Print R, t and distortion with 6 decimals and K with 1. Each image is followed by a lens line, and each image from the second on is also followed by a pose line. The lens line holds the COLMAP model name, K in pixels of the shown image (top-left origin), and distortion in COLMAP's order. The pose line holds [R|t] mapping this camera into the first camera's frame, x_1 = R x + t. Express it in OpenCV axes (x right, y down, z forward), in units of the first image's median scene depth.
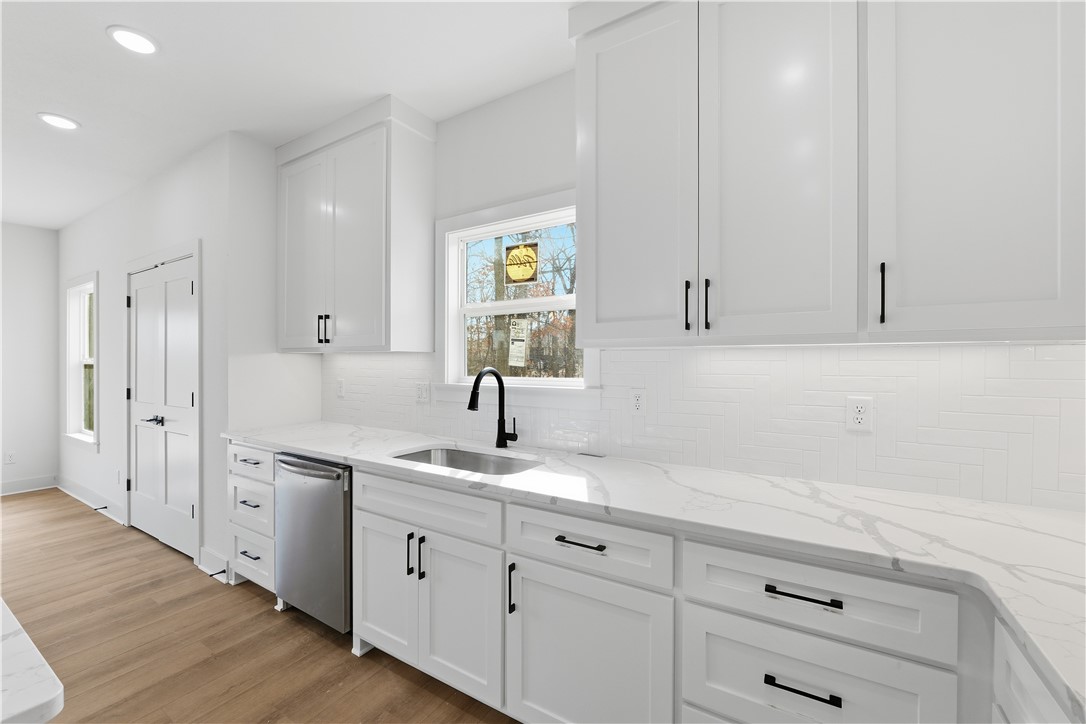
lens RADIAL K [[448.1, 0, 543.0], [0, 448.1, 362.0], [0, 0, 1]] dist [-0.008118, 0.000154]
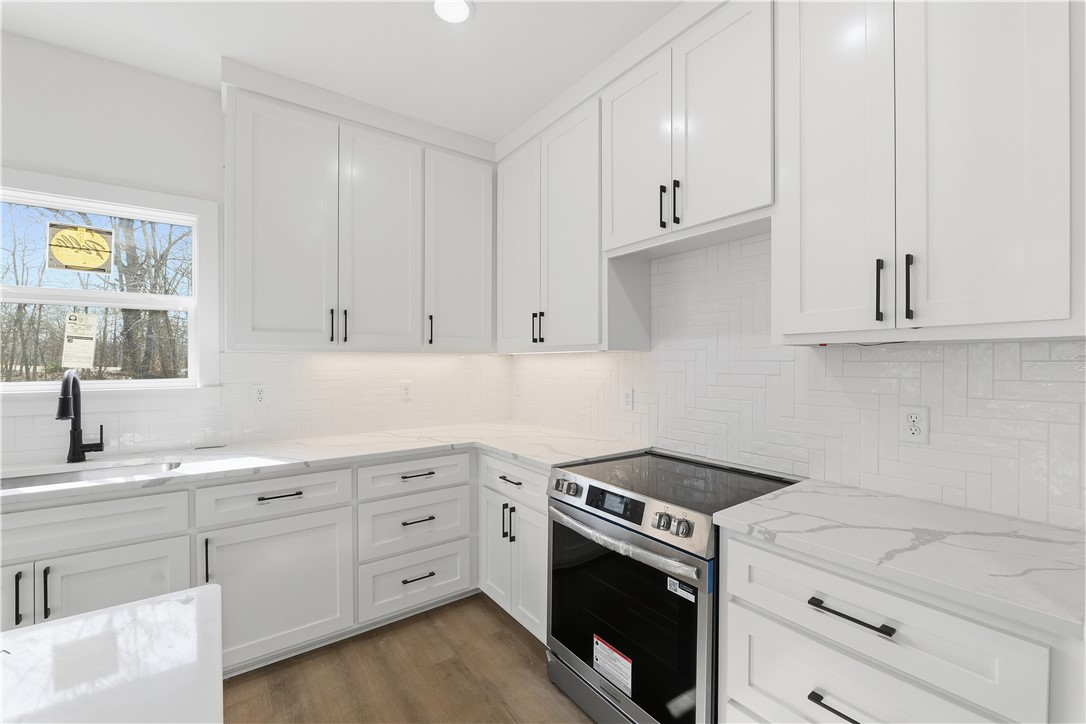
lens RADIAL K [[452.5, 0, 542.3], [0, 452.5, 365.7], [0, 0, 1]] dist [-0.000811, 0.000015]
pose [[0.375721, -0.009182, 0.926688, -0.610211], [0.001554, 0.999956, 0.009278, -0.001806], [-0.926732, -0.002045, 0.375718, -0.173001]]
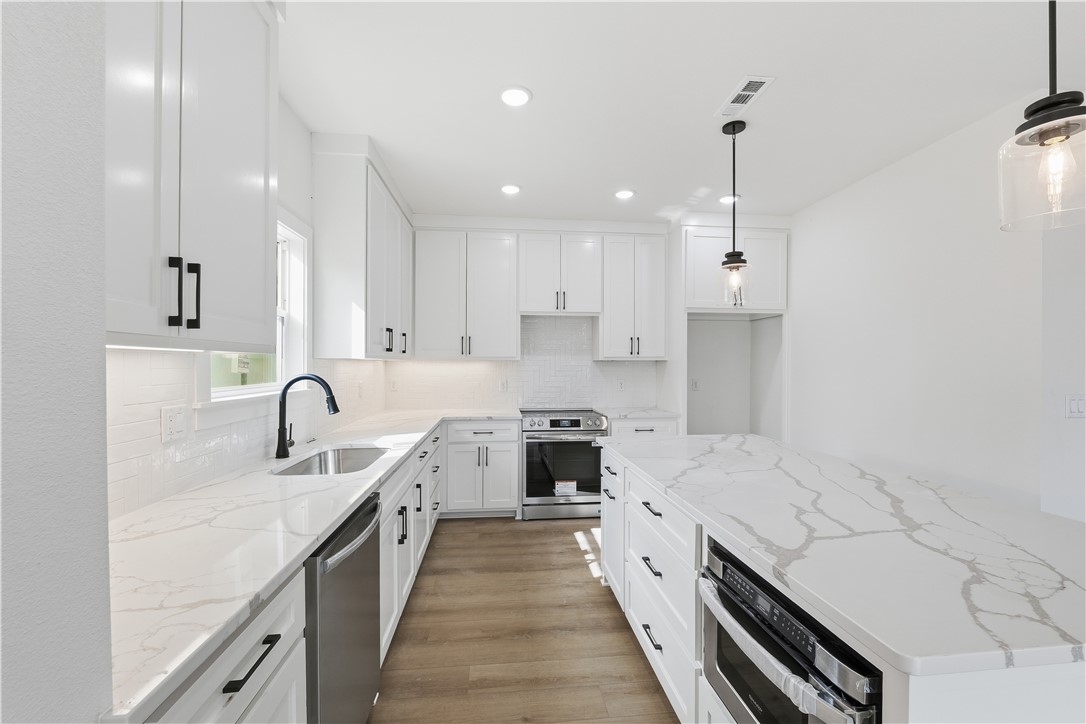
lens RADIAL K [[448.1, 0, 543.0], [0, 448.1, 362.0], [0, 0, 1]] dist [-0.008118, 0.000154]
pose [[-0.616143, 0.004133, 0.787624, -1.484938], [0.000502, 0.999988, -0.004855, -0.011165], [-0.787634, -0.002596, -0.616137, 1.661806]]
